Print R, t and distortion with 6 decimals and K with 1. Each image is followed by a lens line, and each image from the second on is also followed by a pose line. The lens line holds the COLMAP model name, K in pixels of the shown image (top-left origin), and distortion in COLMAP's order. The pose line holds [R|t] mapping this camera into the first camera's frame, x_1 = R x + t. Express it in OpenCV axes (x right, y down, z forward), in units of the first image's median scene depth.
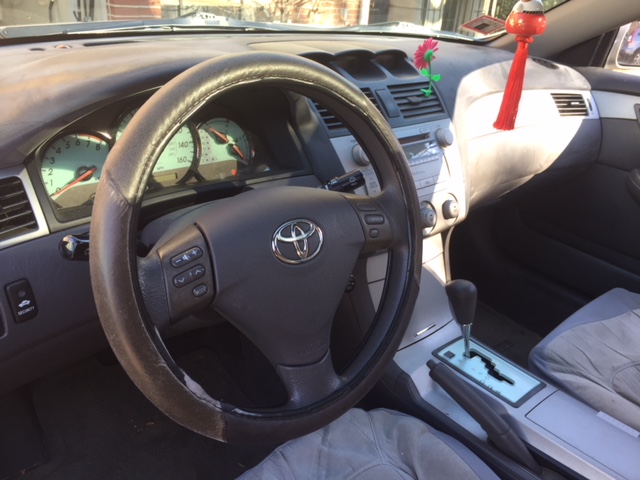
lens RADIAL K [[543.4, 0, 319.8], [0, 543.4, 240.2], [0, 0, 1]] dist [0.012502, -0.003059]
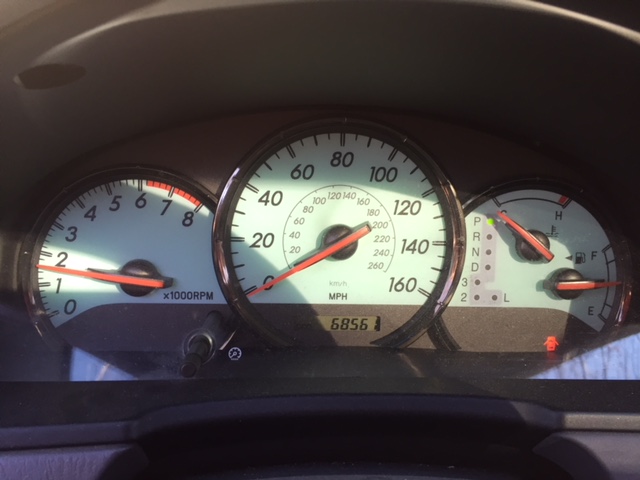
lens RADIAL K [[543.4, 0, 318.9], [0, 543.4, 238.7], [0, 0, 1]] dist [0.012502, -0.003059]
pose [[0.782886, 0.202486, -0.588293, -0.085949], [-0.255524, 0.966775, -0.007289, -0.159290], [0.567271, 0.156030, 0.808615, 0.657003]]
